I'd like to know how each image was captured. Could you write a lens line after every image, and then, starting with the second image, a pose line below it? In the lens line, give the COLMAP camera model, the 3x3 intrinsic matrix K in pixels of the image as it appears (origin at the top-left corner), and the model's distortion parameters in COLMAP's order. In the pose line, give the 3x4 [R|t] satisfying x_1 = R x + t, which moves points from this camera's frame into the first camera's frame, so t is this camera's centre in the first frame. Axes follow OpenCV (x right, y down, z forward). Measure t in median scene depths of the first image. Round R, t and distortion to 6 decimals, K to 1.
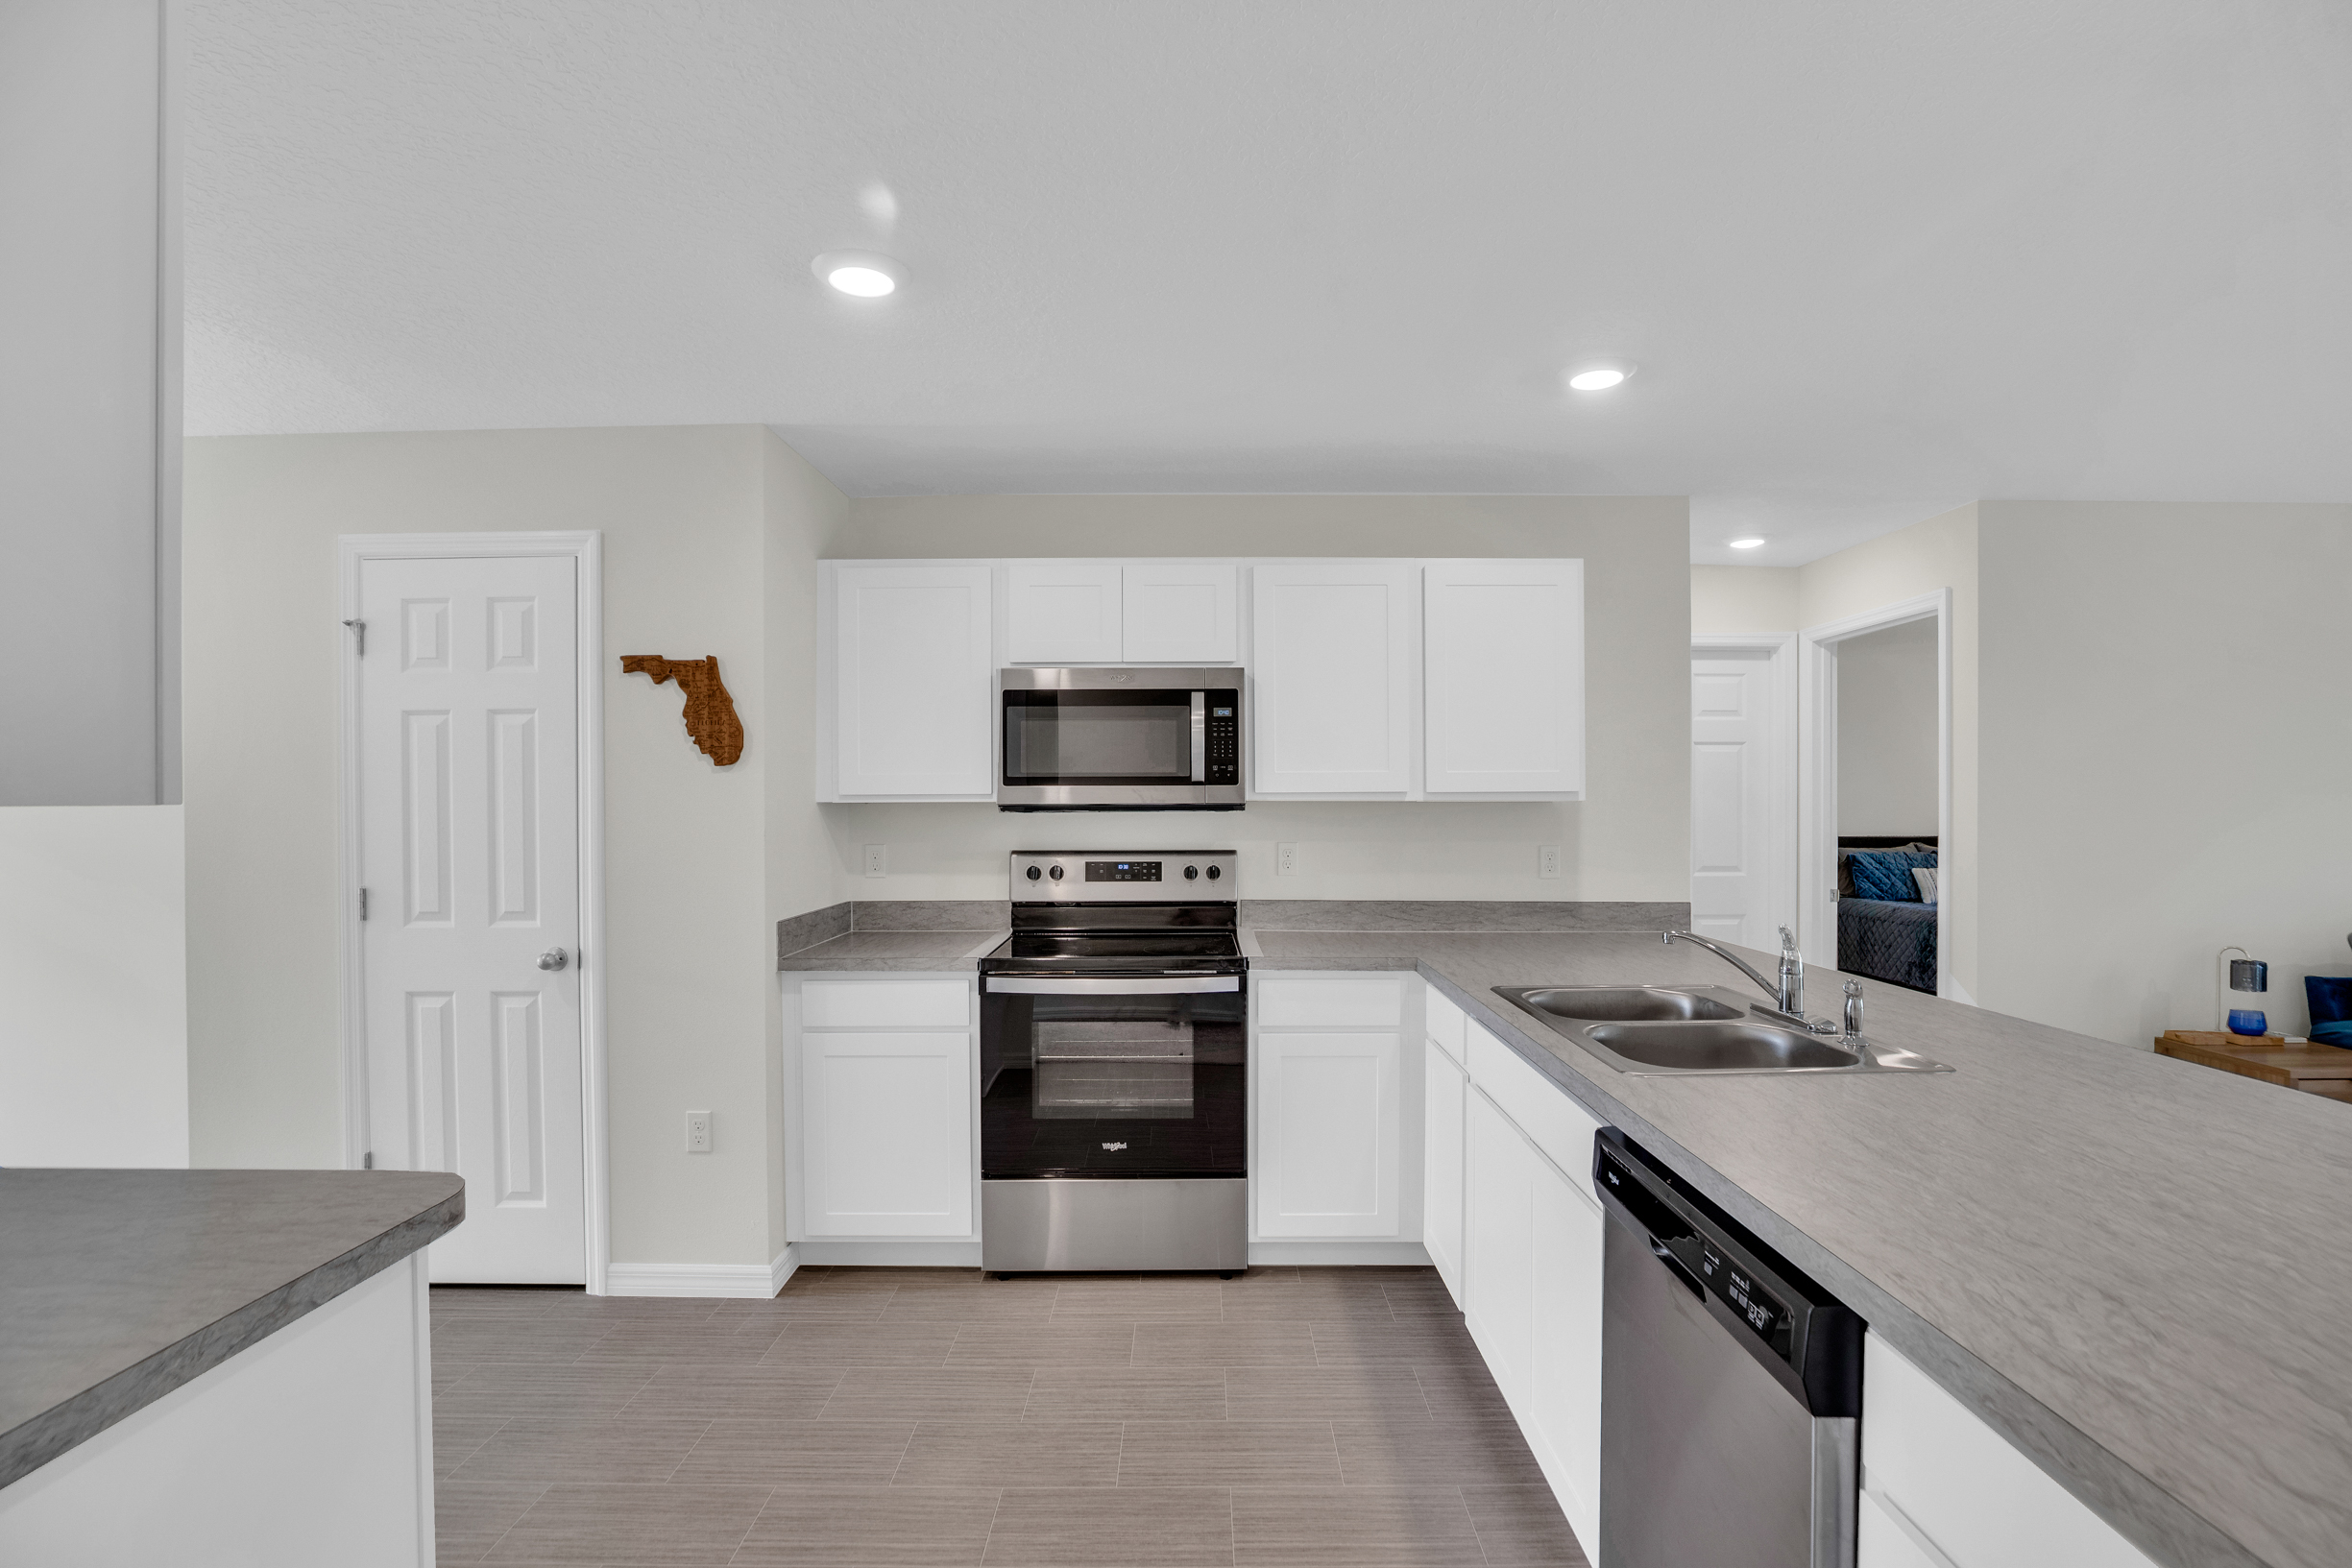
lens RADIAL K [[1082.3, 0, 1195.4], [0, 1082.3, 803.3], [0, 0, 1]] dist [-0.038248, 0.011245]
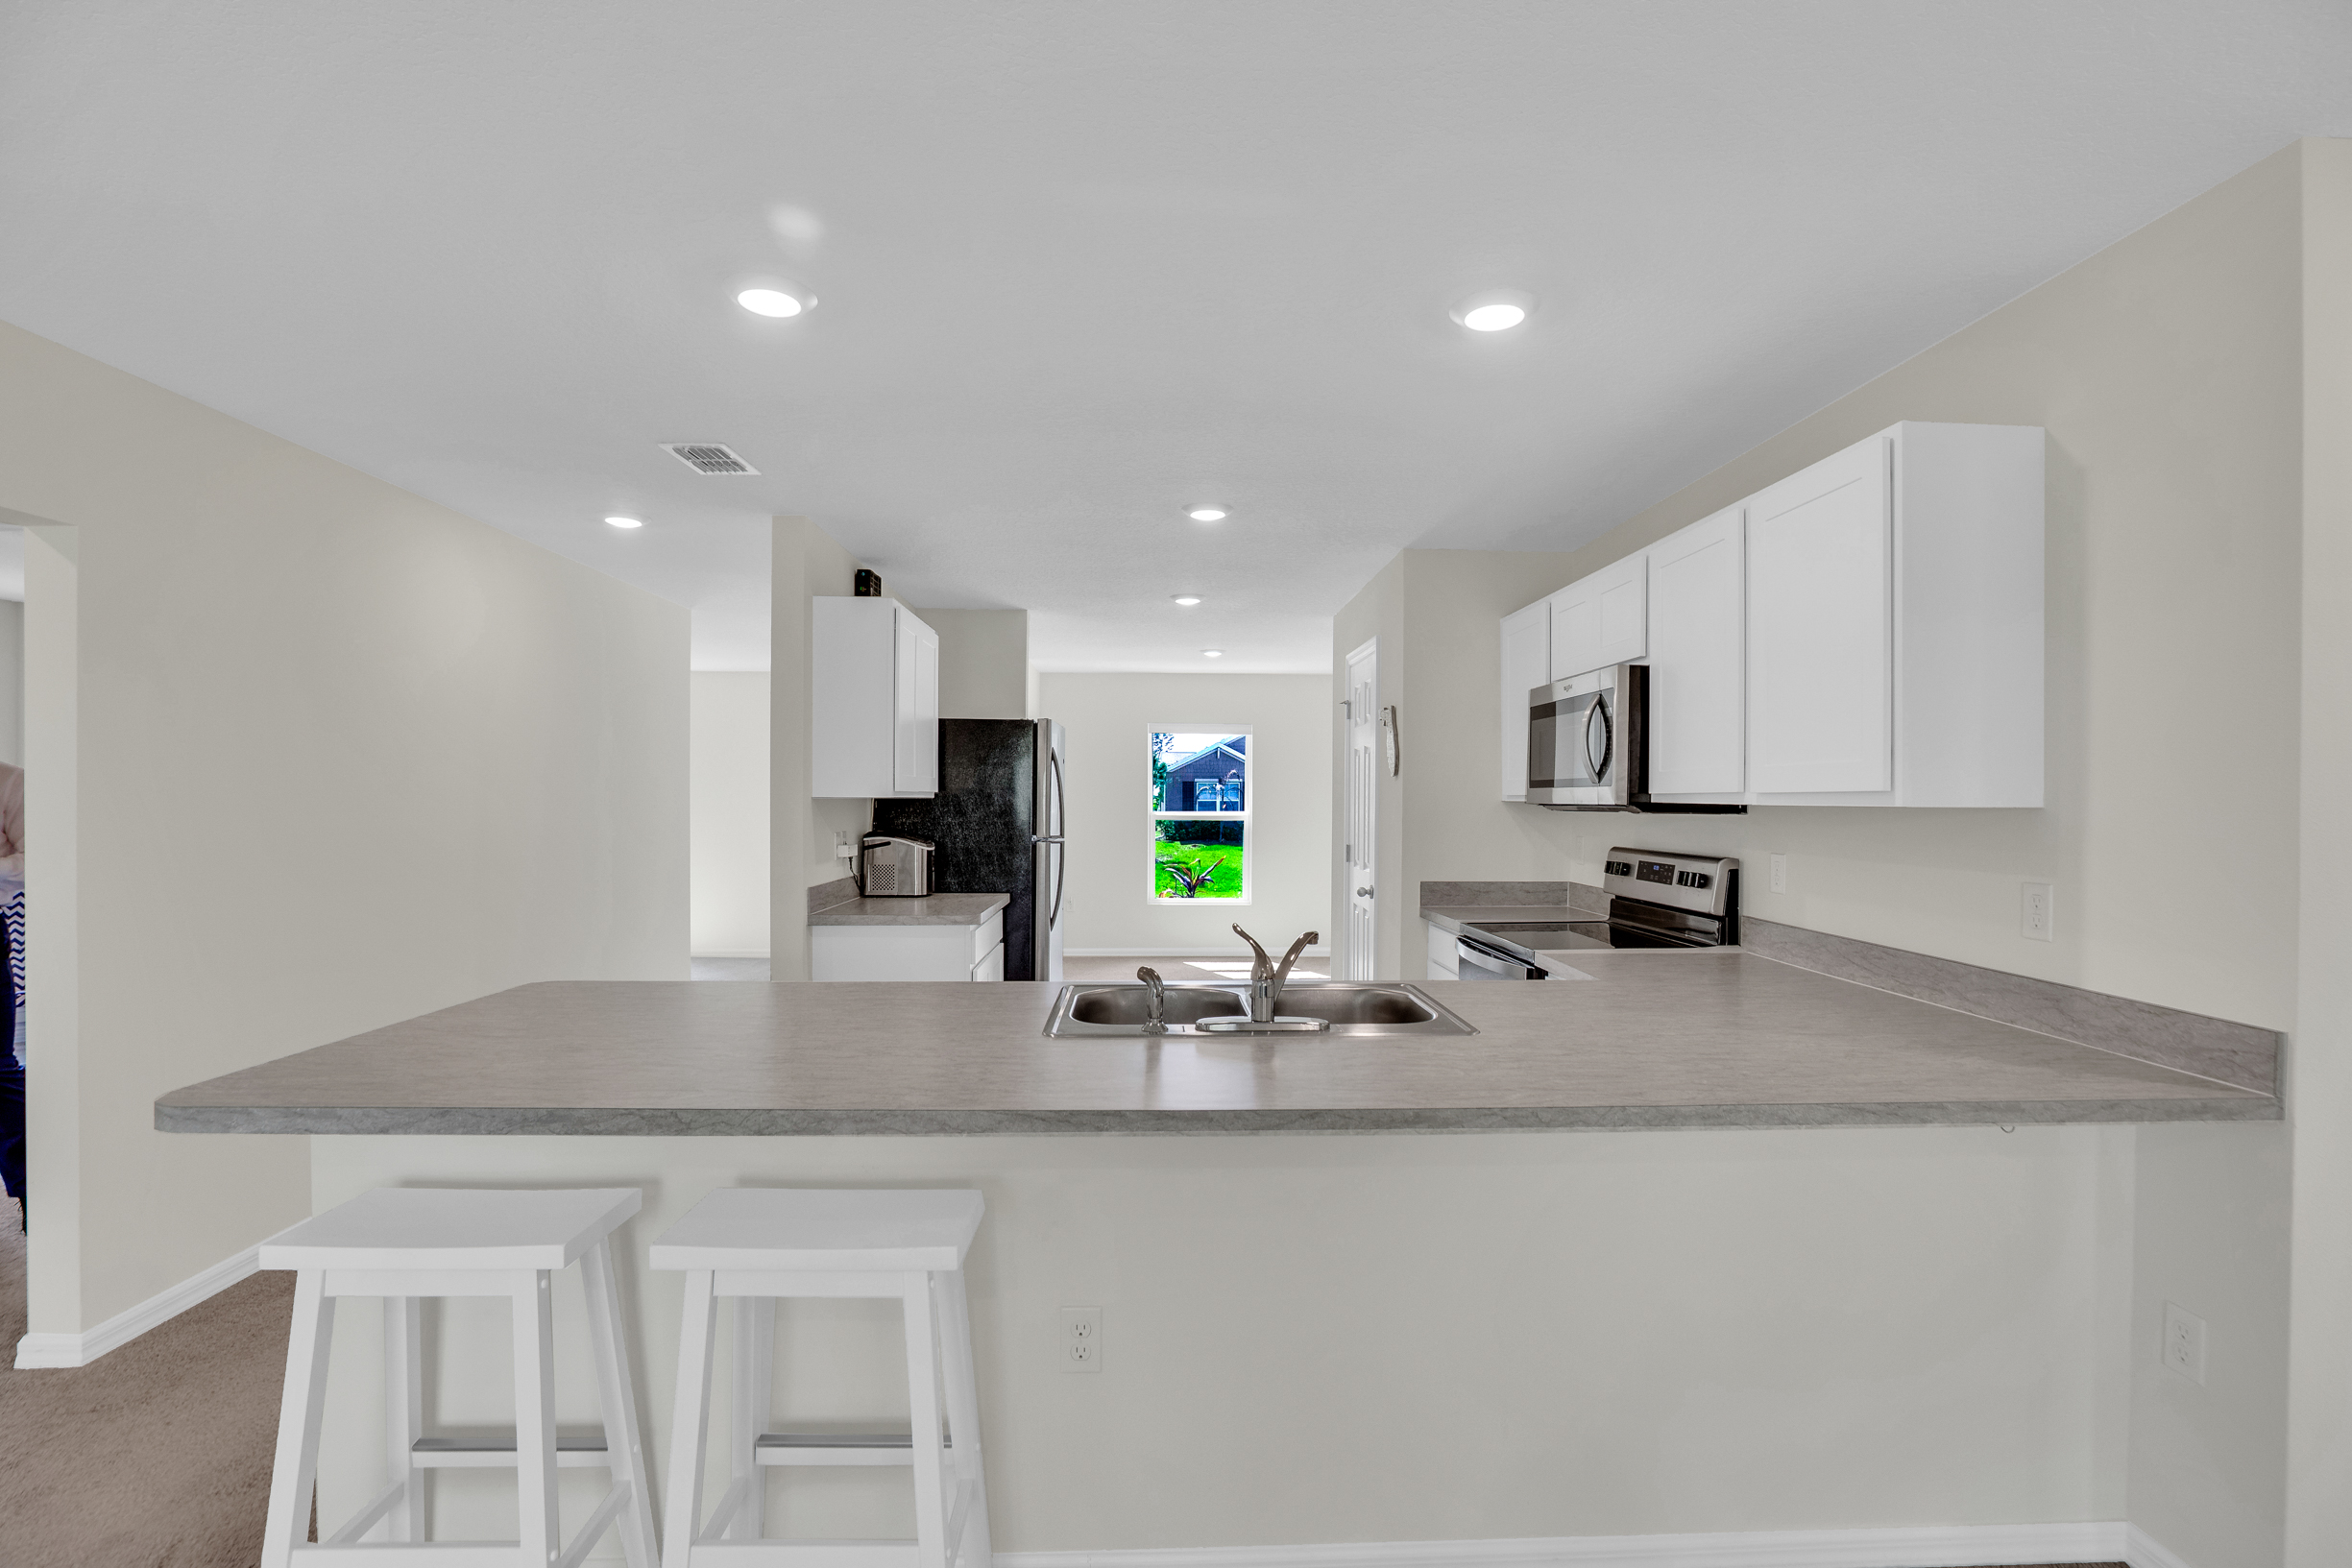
lens RADIAL K [[1082.3, 0, 1197.6], [0, 1082.3, 797.5], [0, 0, 1]] dist [-0.038248, 0.011245]
pose [[0.050566, 0.004197, -0.998712, 0.936082], [-0.011182, 0.999931, 0.003636, -0.005121], [0.998658, 0.010984, 0.050609, 0.543124]]
